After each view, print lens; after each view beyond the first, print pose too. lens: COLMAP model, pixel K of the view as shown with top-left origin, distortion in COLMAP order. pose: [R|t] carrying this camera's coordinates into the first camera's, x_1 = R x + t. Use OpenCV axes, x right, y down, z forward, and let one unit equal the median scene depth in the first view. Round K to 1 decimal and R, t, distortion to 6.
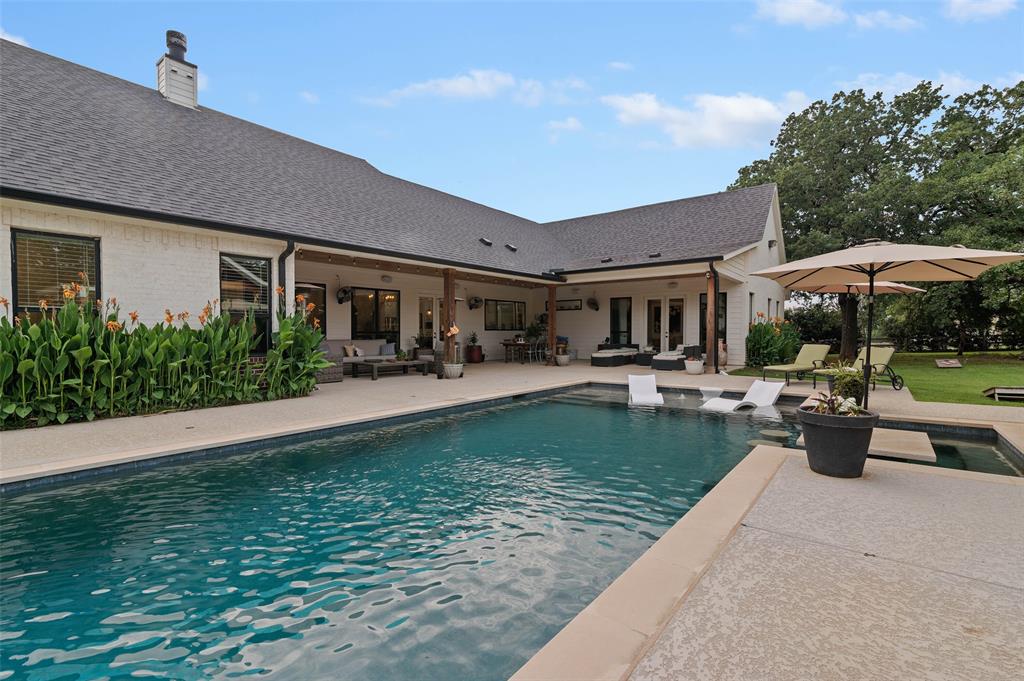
lens RADIAL K [[474.1, 0, 514.0], [0, 474.1, 343.9], [0, 0, 1]] dist [-0.000427, 0.000174]
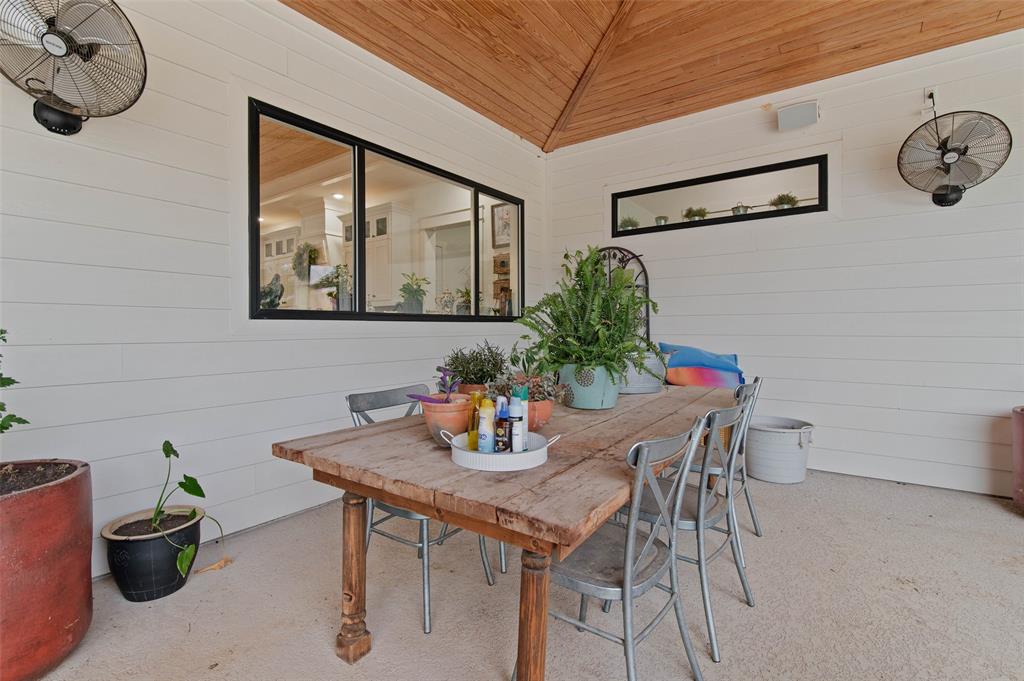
lens RADIAL K [[474.1, 0, 514.0], [0, 474.1, 343.9], [0, 0, 1]] dist [-0.000427, 0.000174]
pose [[0.999756, 0.001666, 0.022011, 0.015222], [-0.001871, 0.999955, 0.009318, -0.020476], [-0.021995, -0.009357, 0.999714, 0.799022]]
